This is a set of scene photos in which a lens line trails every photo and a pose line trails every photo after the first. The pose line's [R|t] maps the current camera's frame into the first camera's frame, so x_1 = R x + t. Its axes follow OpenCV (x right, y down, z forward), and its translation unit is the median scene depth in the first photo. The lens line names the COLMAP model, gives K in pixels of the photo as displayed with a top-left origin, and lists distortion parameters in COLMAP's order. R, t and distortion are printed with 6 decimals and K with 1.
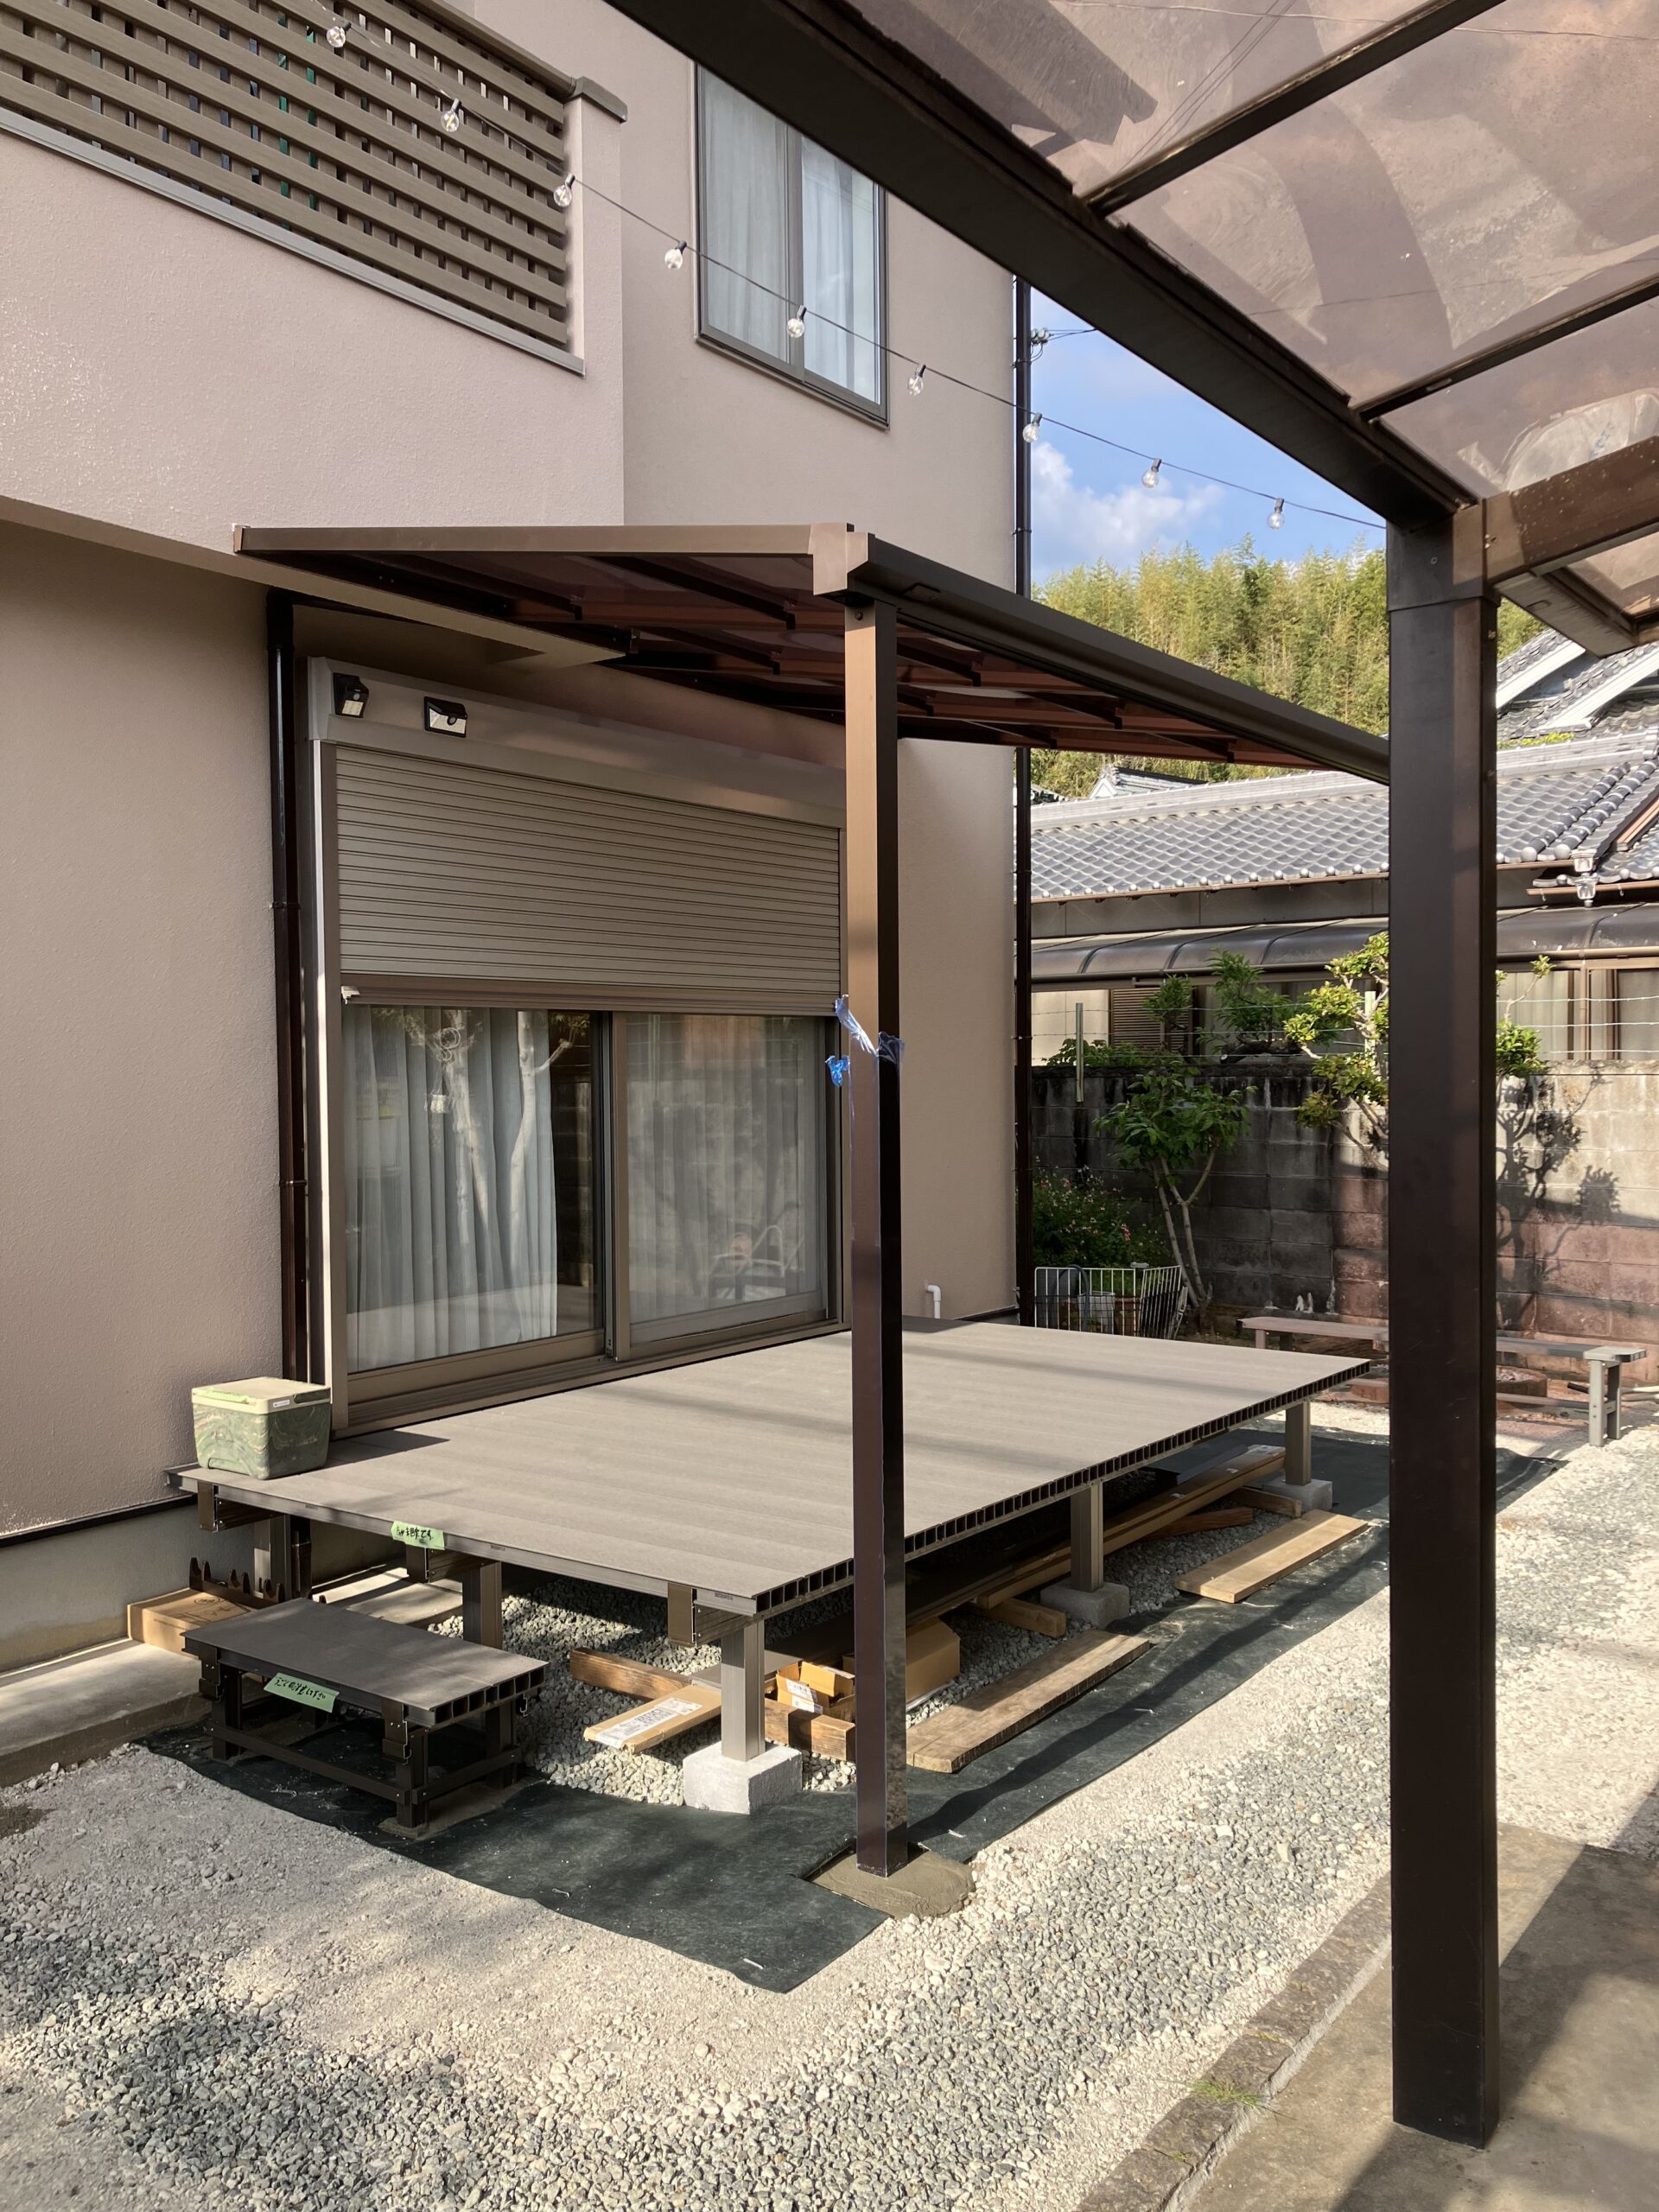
lens RADIAL K [[1826.4, 0, 851.6], [0, 1826.4, 1123.4], [0, 0, 1]] dist [0.037334, -0.024133]
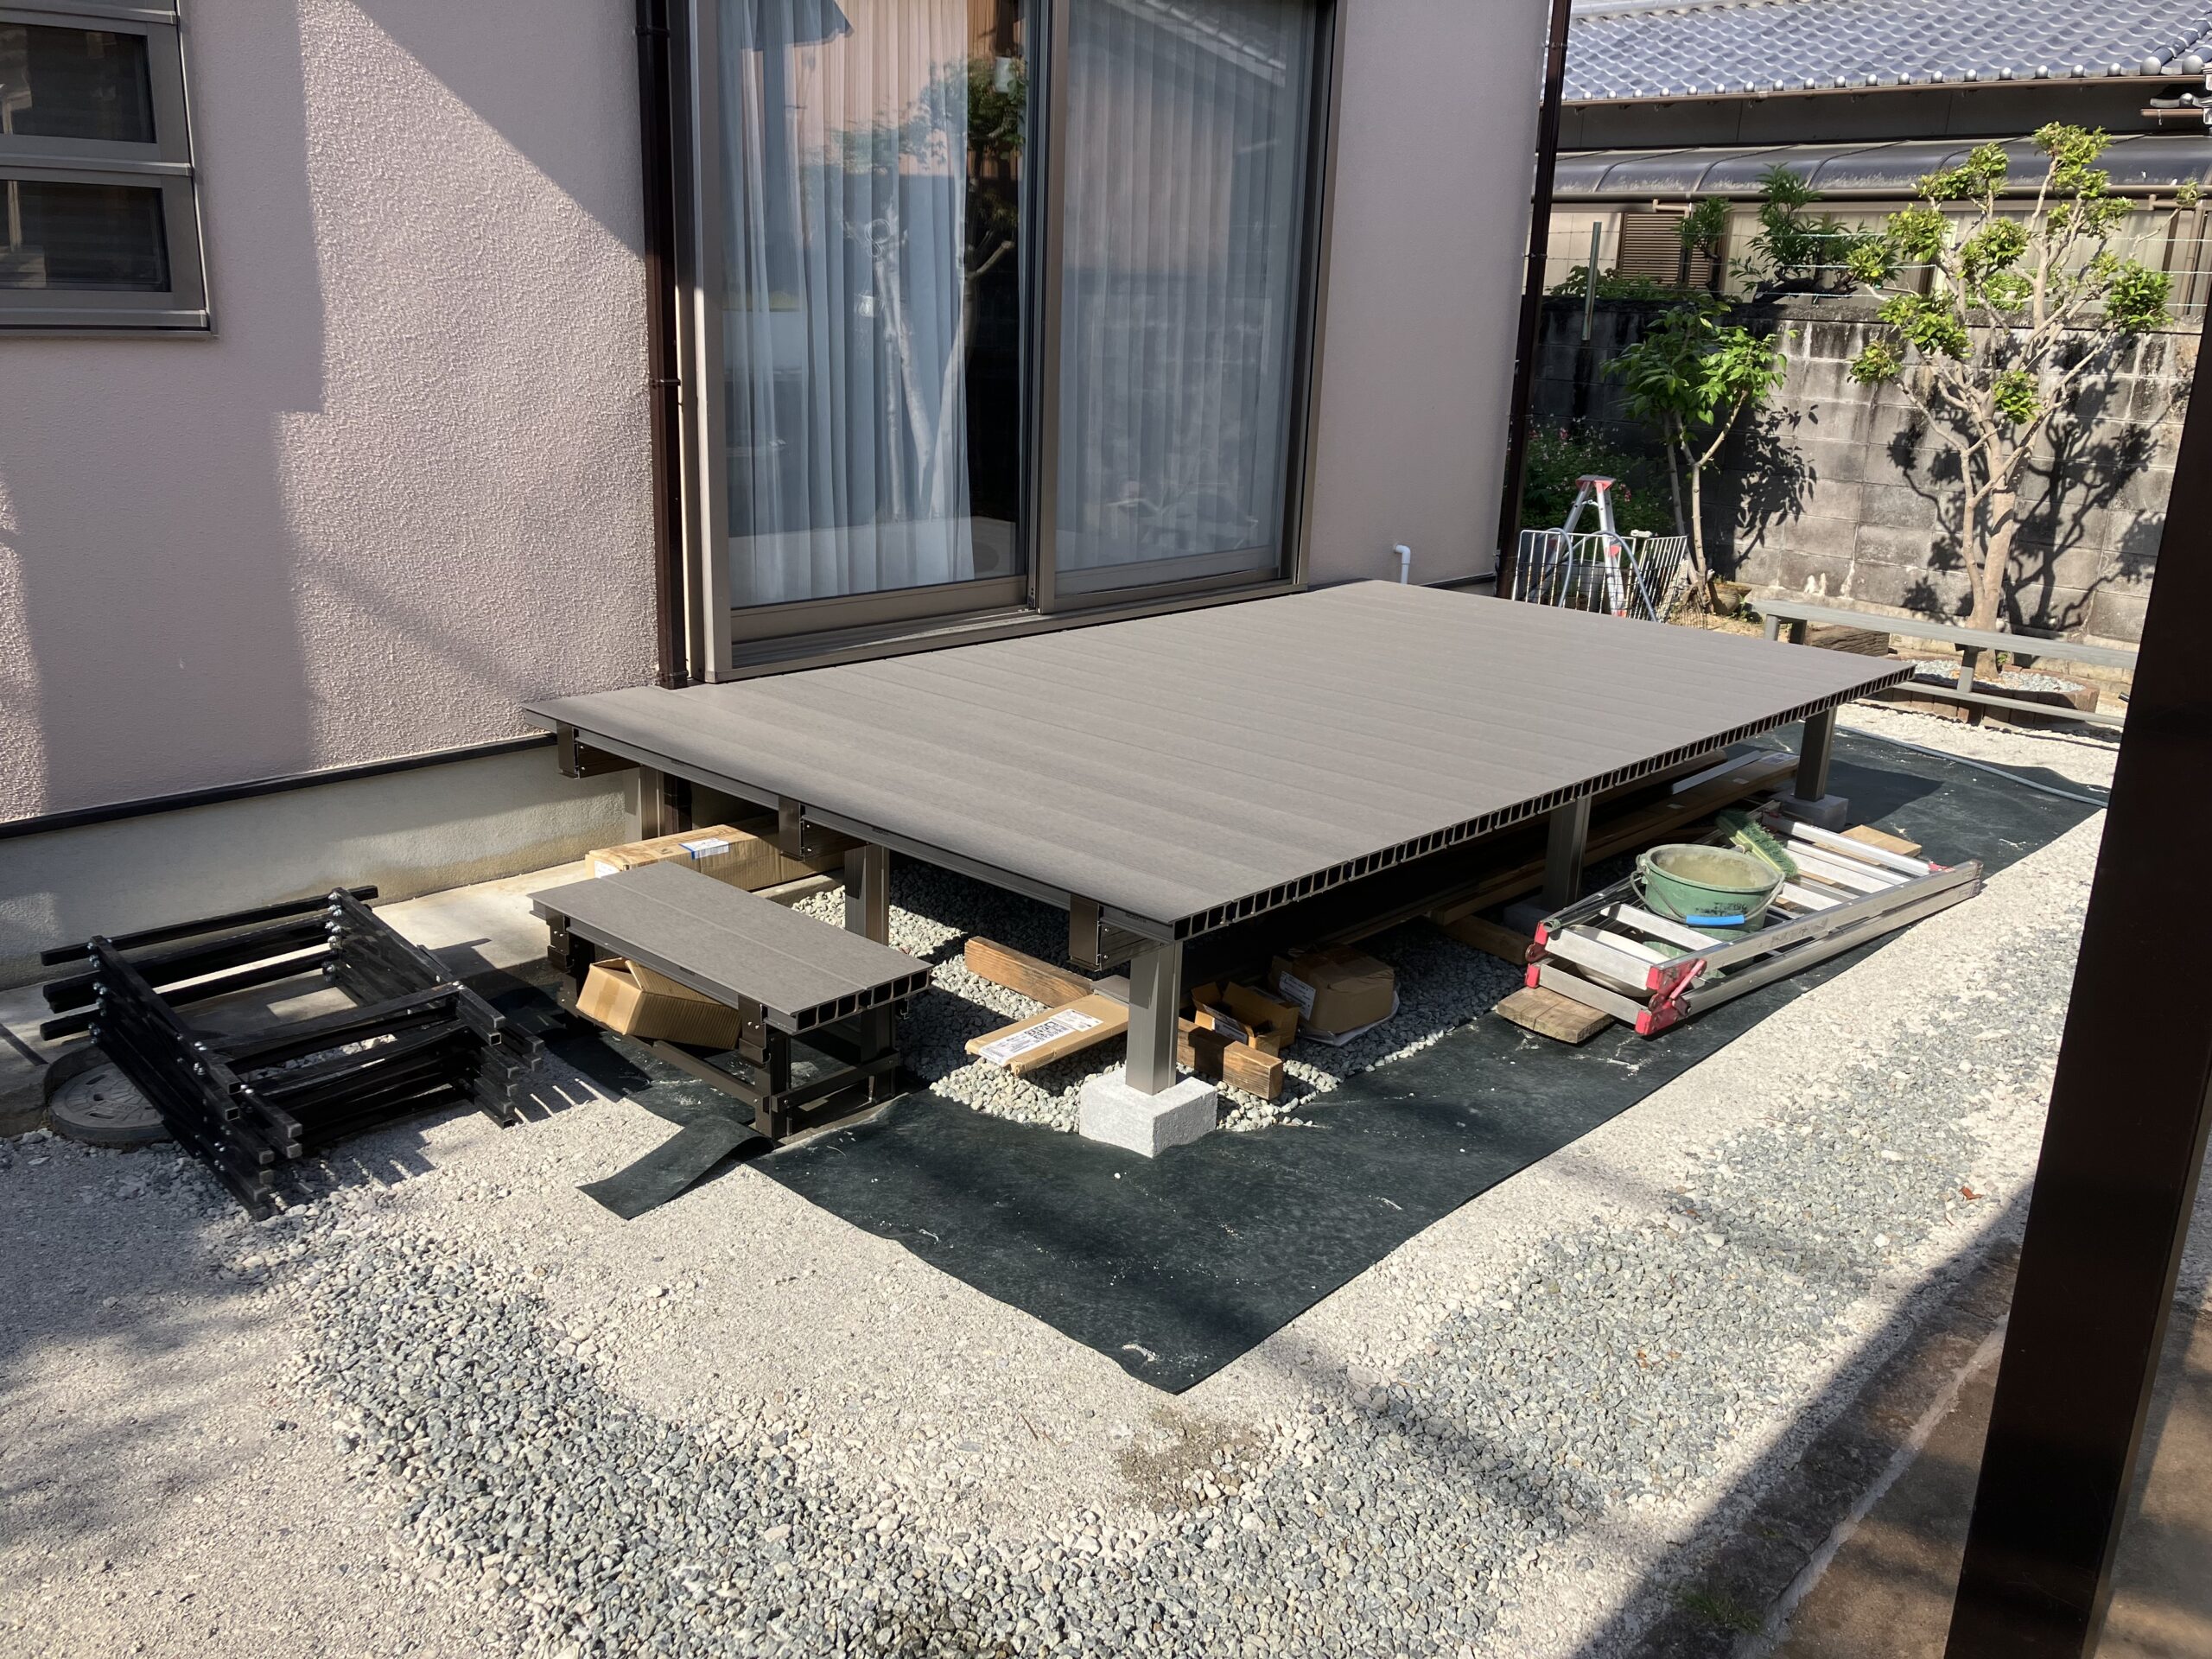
lens RADIAL K [[1826.4, 0, 1124.8], [0, 1826.4, 788.7], [0, 0, 1]] dist [0.037334, -0.024133]
pose [[0.993590, 0.073274, -0.086078, -0.004005], [-0.051381, 0.971004, 0.233477, 0.004201], [0.100690, -0.227558, 0.968545, 0.109835]]
